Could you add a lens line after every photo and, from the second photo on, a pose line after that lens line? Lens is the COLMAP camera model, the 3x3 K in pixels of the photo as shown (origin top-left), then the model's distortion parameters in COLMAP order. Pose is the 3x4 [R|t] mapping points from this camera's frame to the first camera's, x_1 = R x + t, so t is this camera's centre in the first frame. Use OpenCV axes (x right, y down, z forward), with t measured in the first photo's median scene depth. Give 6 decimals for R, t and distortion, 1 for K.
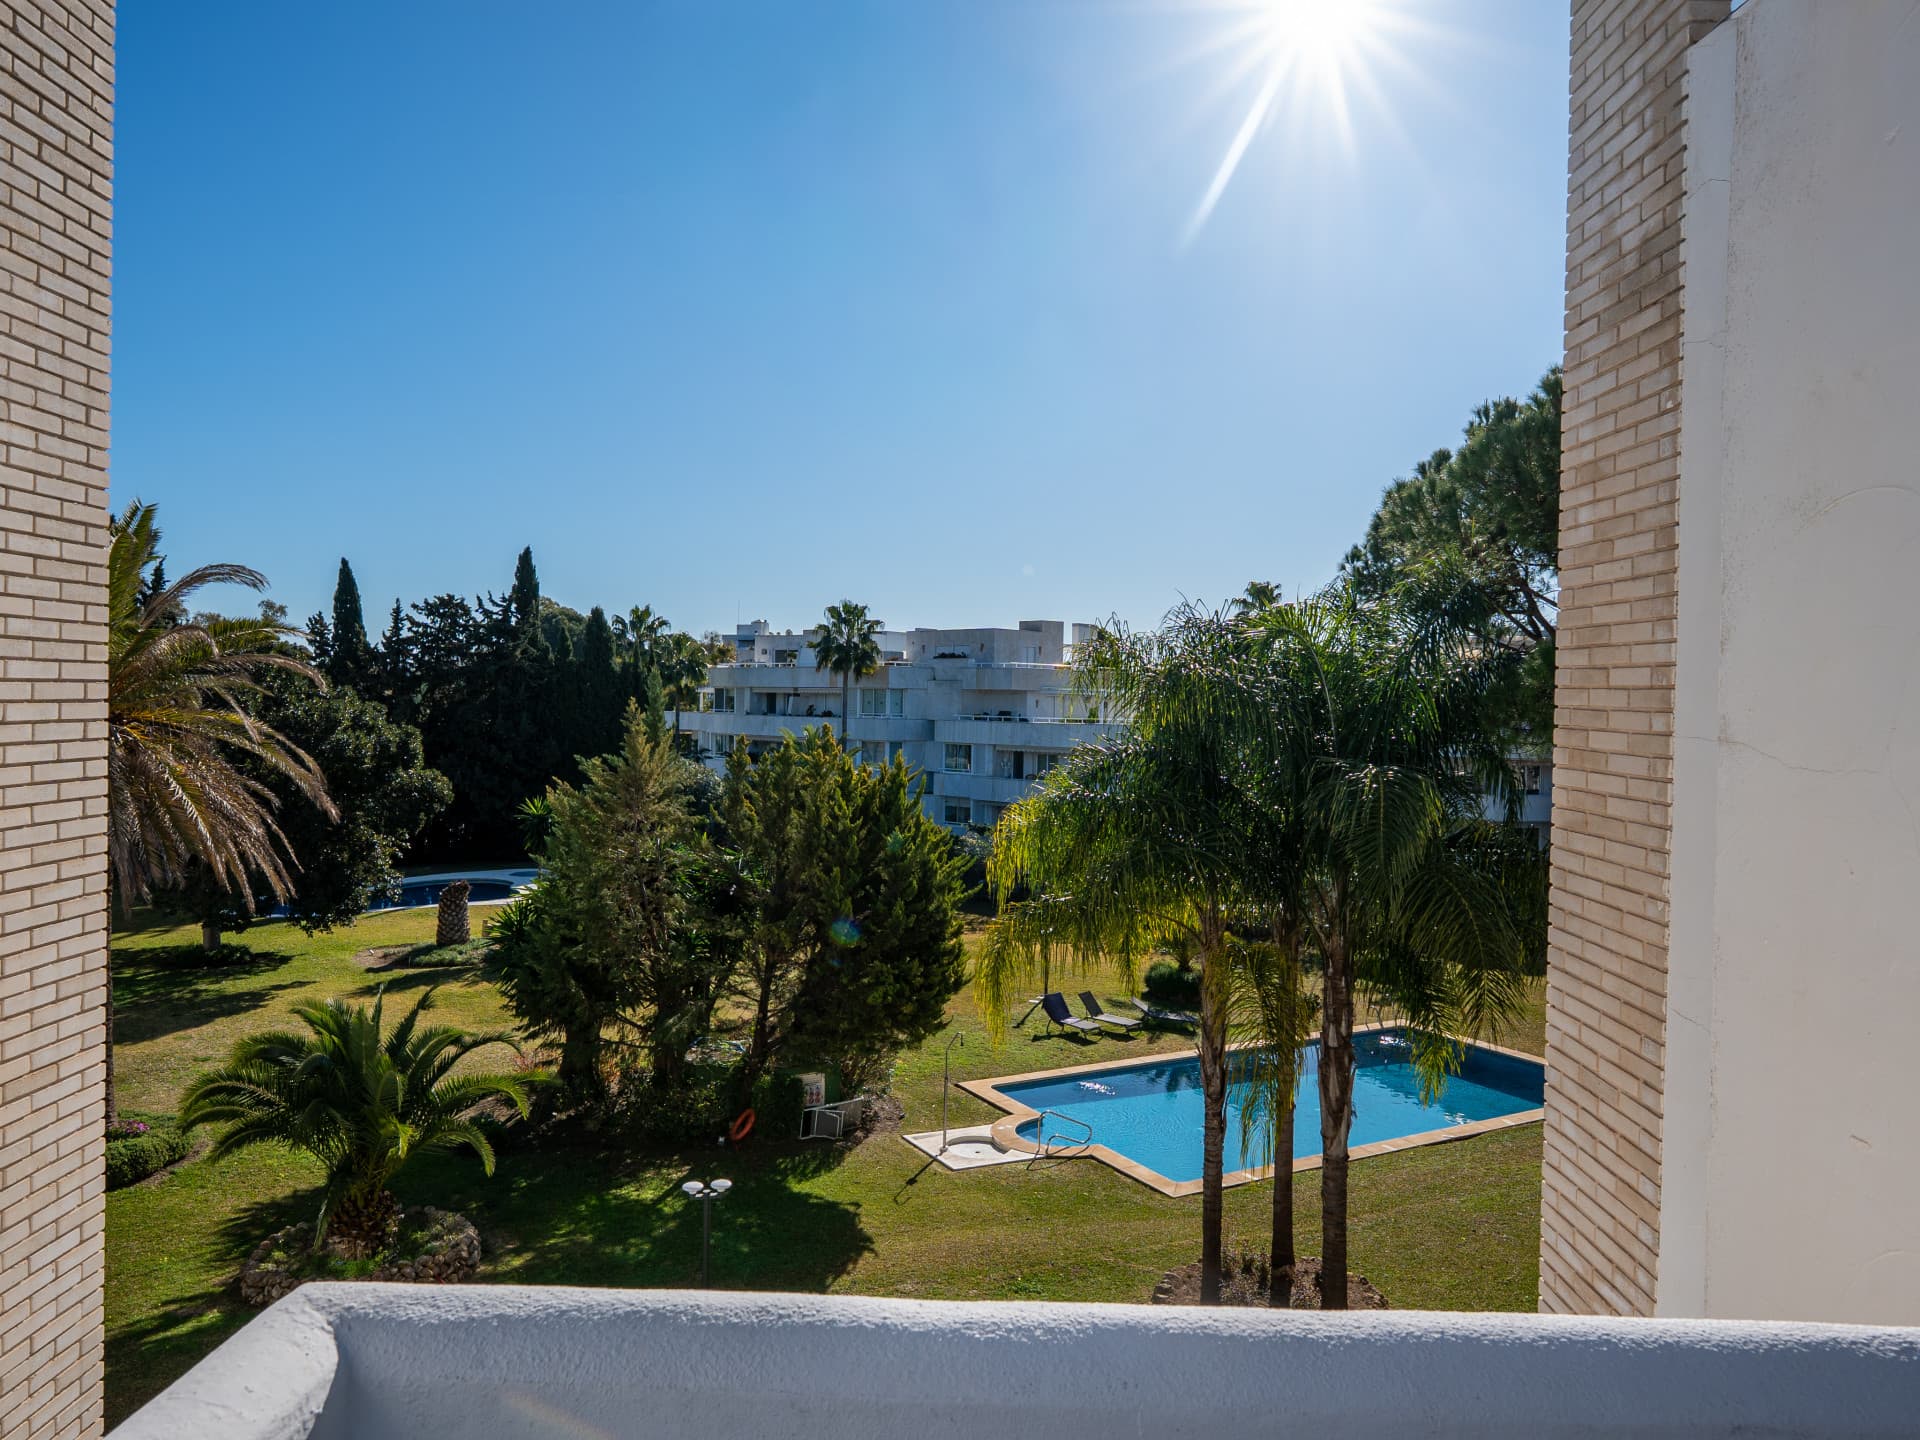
lens RADIAL K [[1320.8, 0, 954.8], [0, 1320.8, 709.0], [0, 0, 1]] dist [-0.012583, -0.000241]
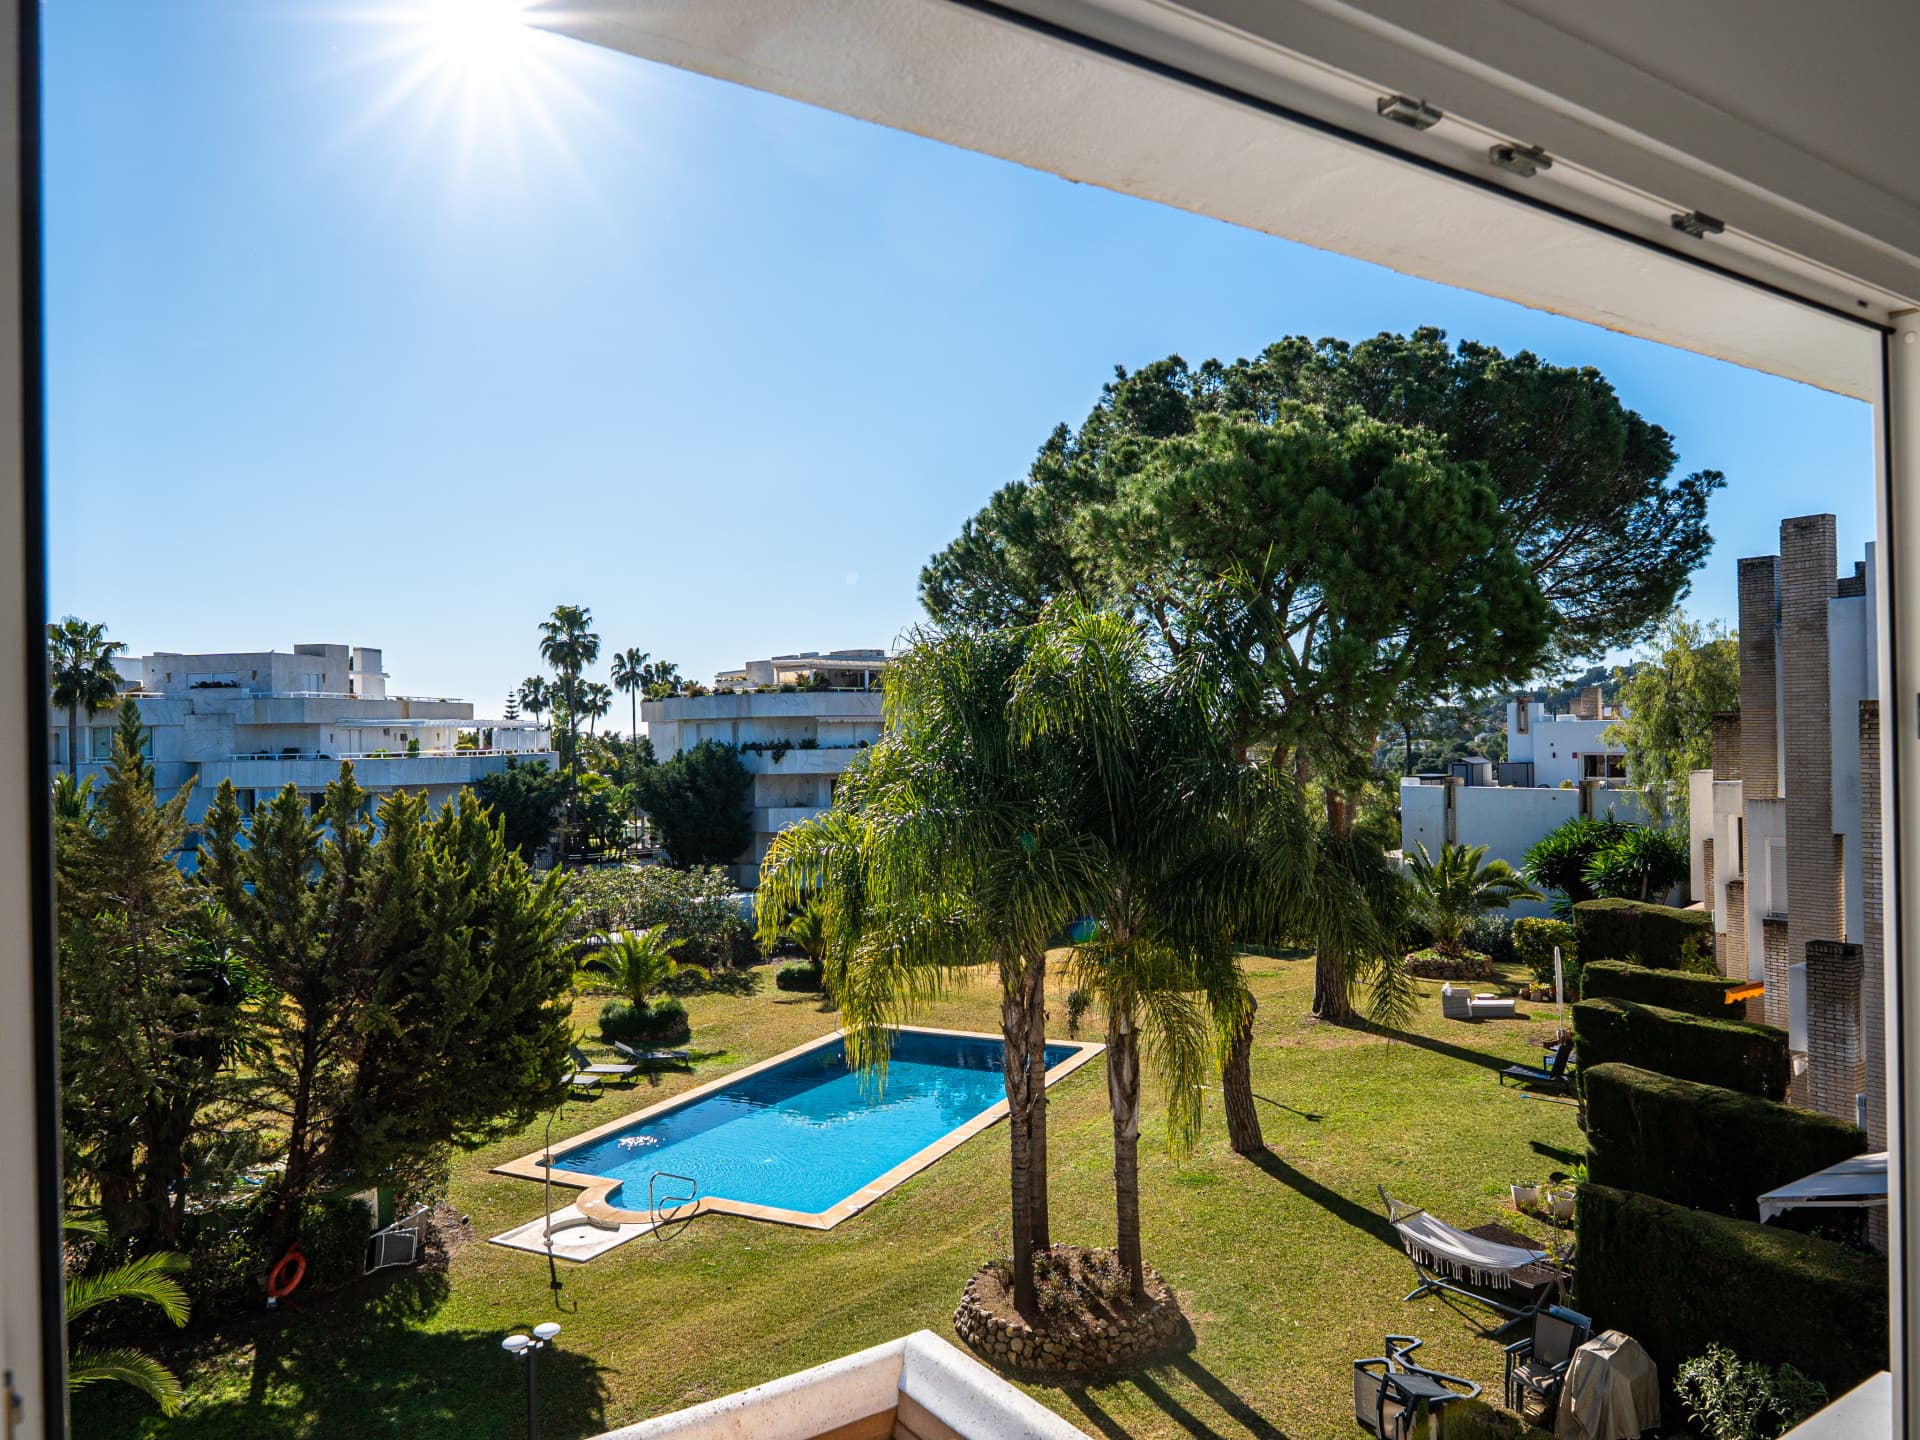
lens RADIAL K [[1320.8, 0, 955.4], [0, 1320.8, 726.9], [0, 0, 1]] dist [-0.012583, -0.000241]
pose [[0.824384, -0.029500, 0.565262, -0.221285], [0.034336, 0.999408, 0.002081, 0.001933], [-0.564989, 0.017693, 0.824909, 0.106628]]
